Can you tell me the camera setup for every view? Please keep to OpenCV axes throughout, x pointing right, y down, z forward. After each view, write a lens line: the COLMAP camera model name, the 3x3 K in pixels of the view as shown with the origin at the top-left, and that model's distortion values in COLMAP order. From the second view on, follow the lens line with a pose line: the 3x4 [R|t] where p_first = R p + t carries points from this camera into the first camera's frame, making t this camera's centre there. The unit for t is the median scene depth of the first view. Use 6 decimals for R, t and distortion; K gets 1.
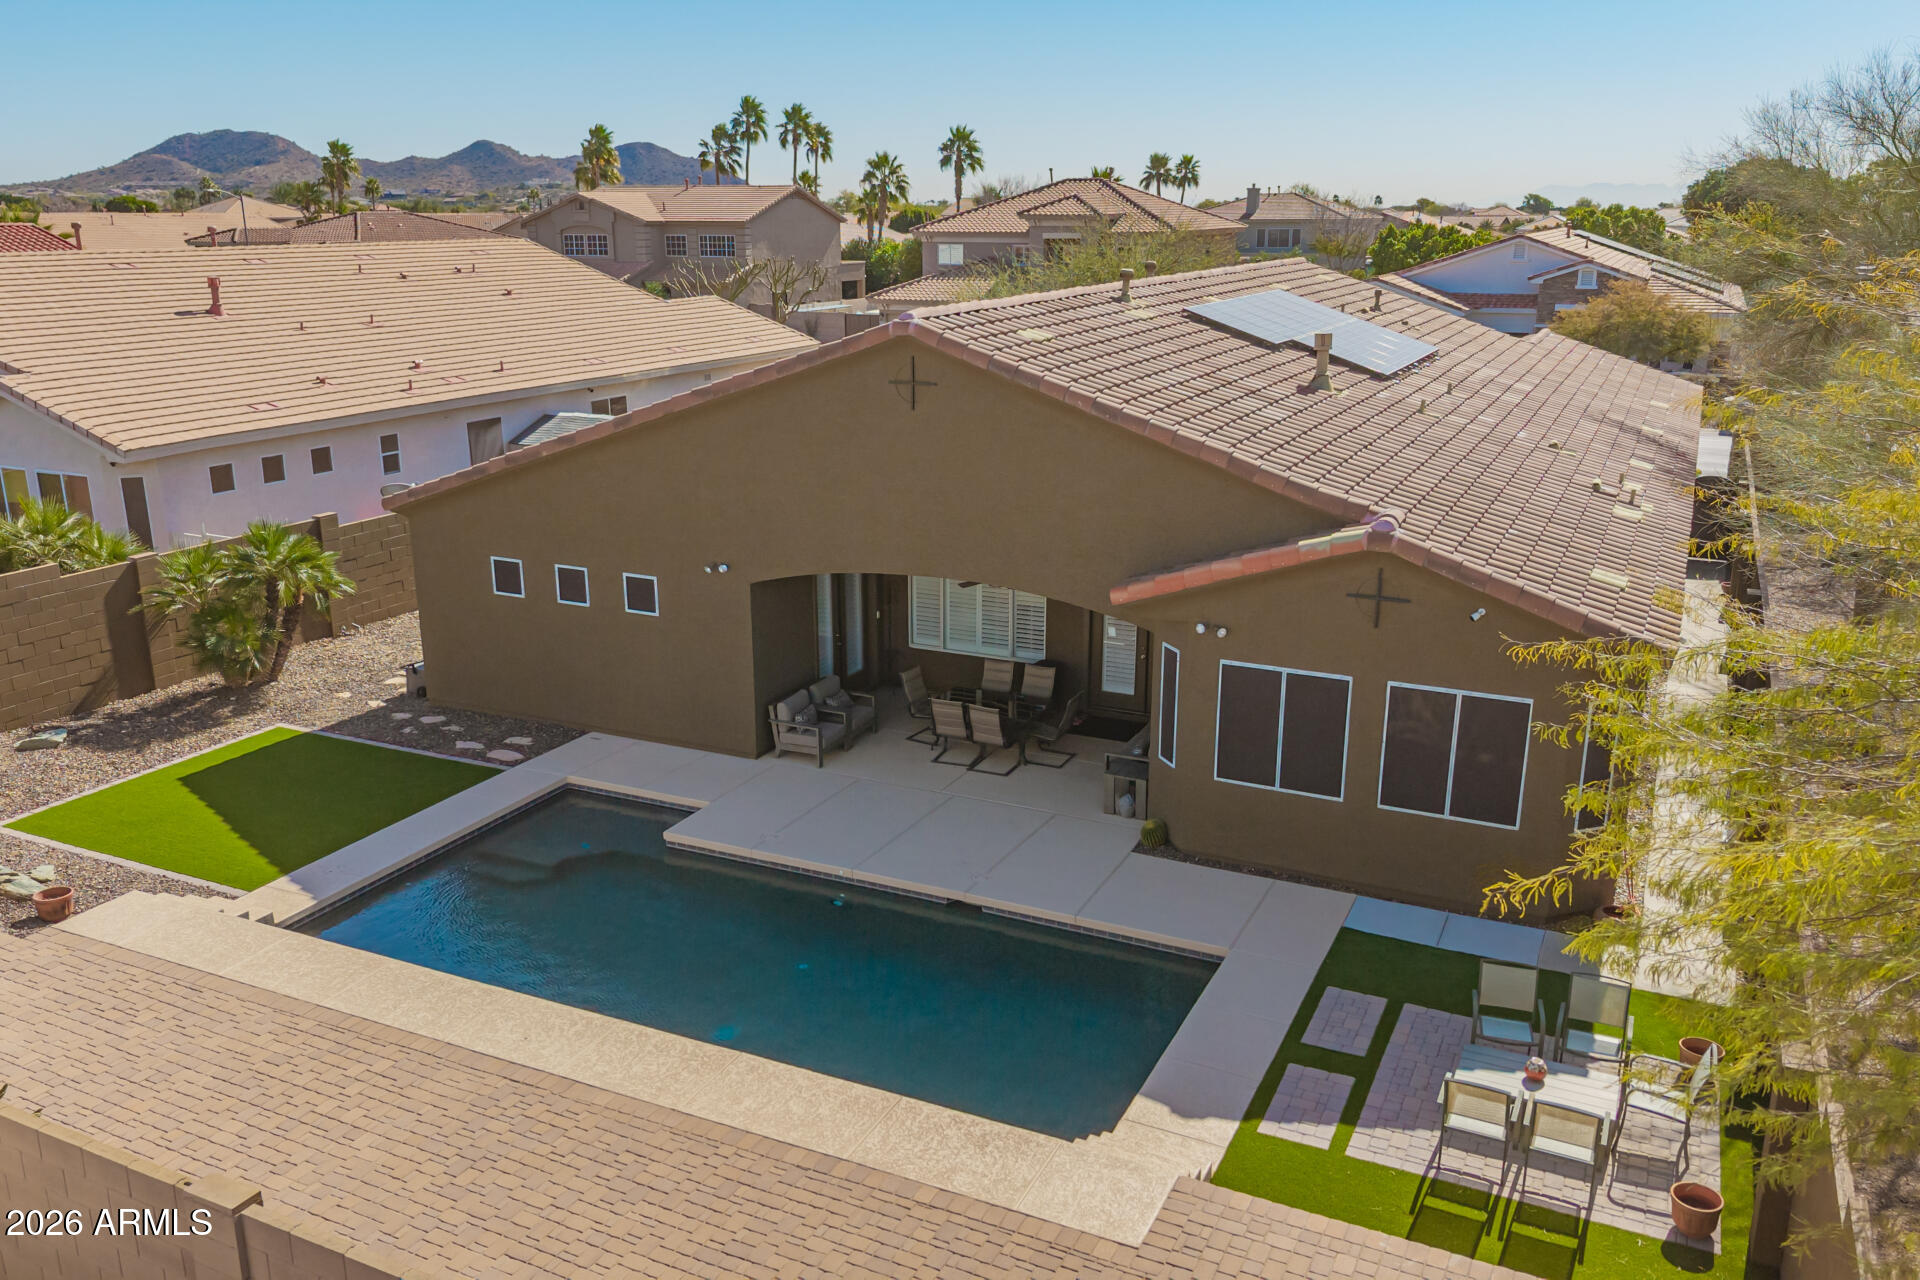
lens RADIAL K [[1521.3, 0, 945.9], [0, 1521.3, 635.7], [0, 0, 1]] dist [0.031695, -0.035192]
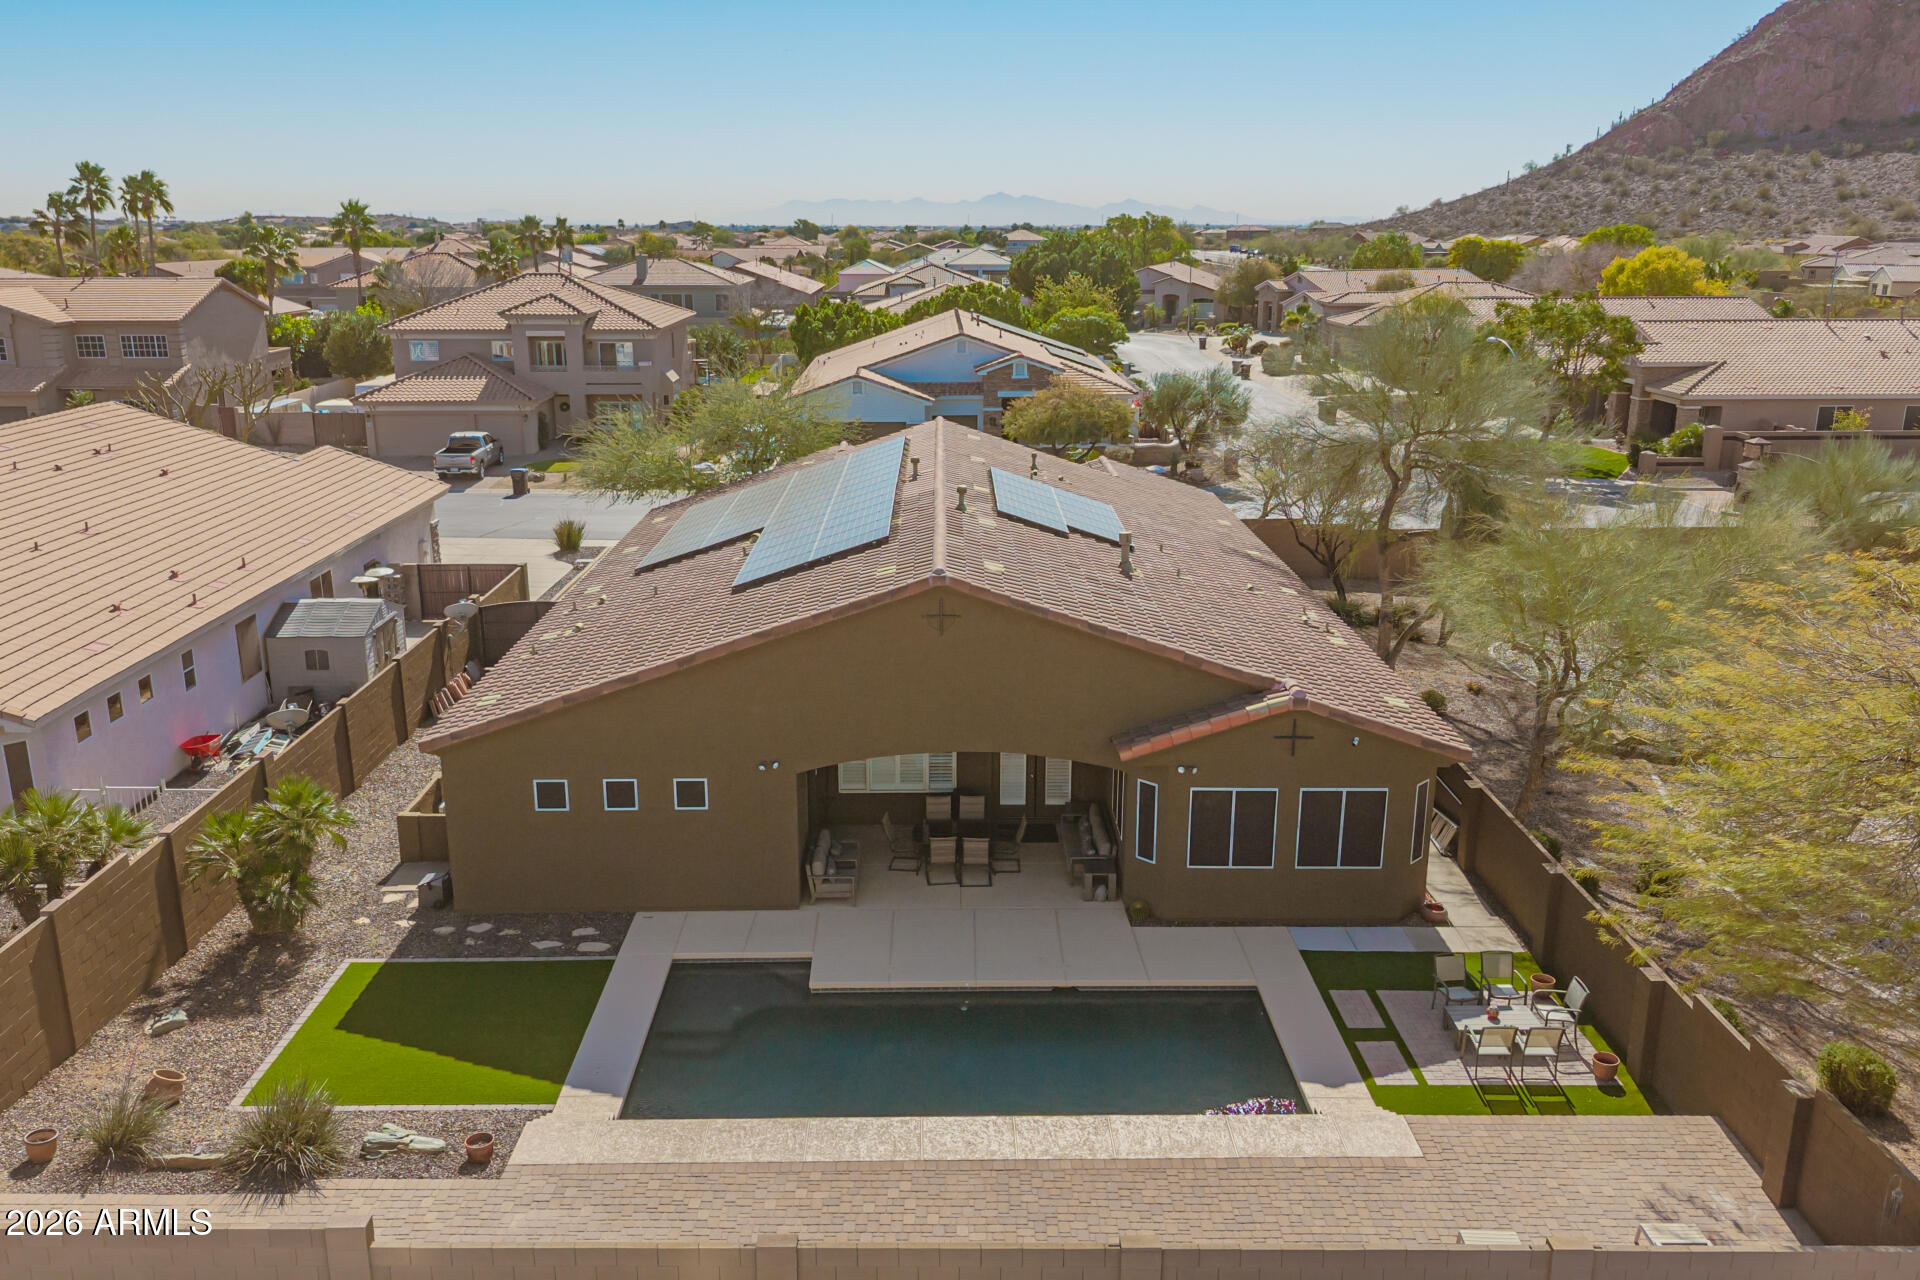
lens RADIAL K [[1521.3, 0, 945.9], [0, 1521.3, 635.7], [0, 0, 1]] dist [0.031695, -0.035192]
pose [[0.896908, -0.117086, 0.426436, -0.546518], [0.120805, 0.992505, 0.018426, -0.158183], [-0.425397, 0.034989, 0.904330, -0.210609]]
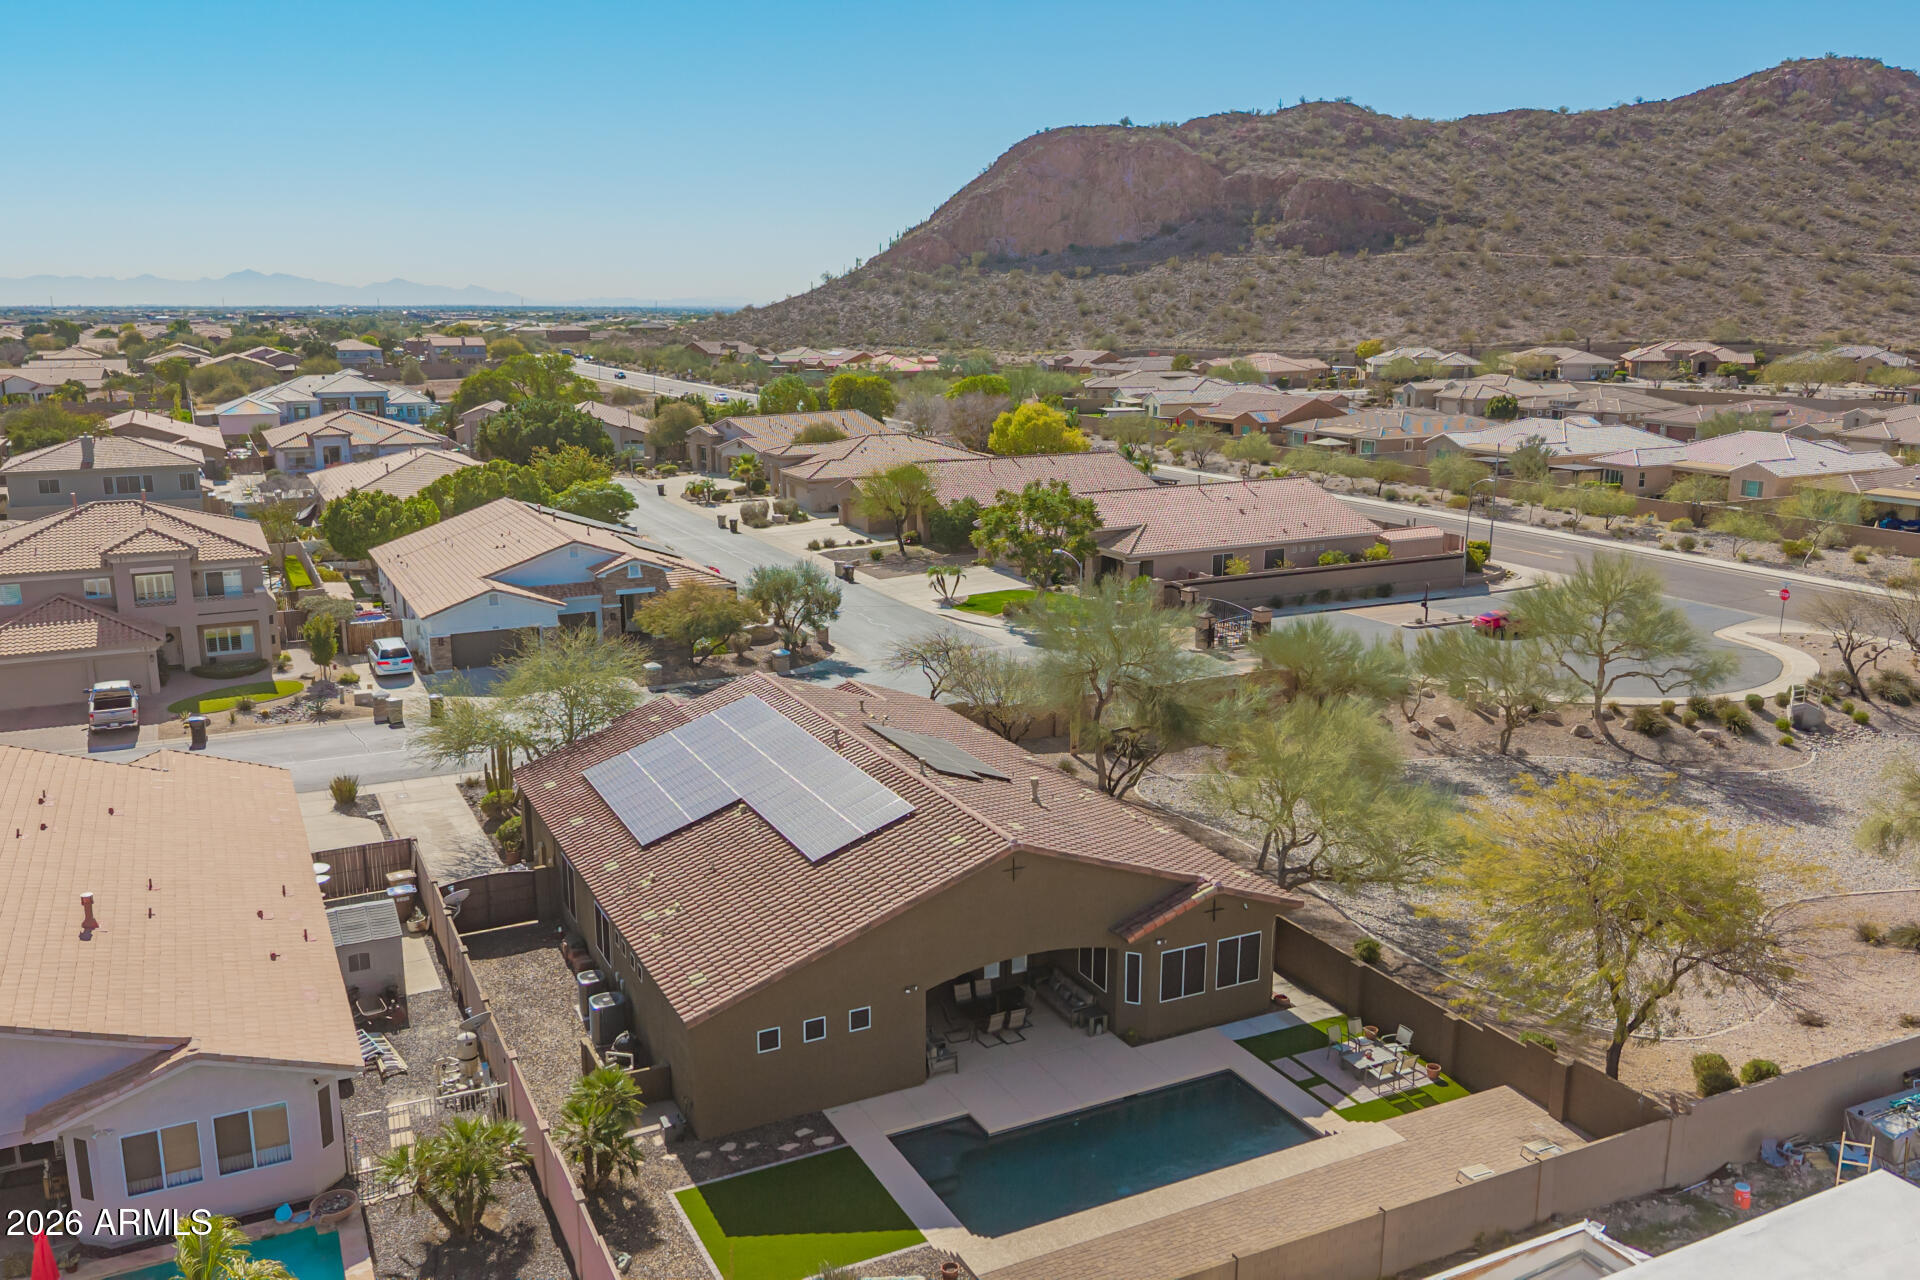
lens RADIAL K [[1517.6, 0, 949.6], [0, 1517.6, 639.0], [0, 0, 1]] dist [0.108511, -0.285223]
pose [[0.612219, -0.171980, 0.771758, -1.489924], [0.214992, 0.975492, 0.046833, -0.540457], [-0.760899, 0.137250, 0.634189, -0.275126]]
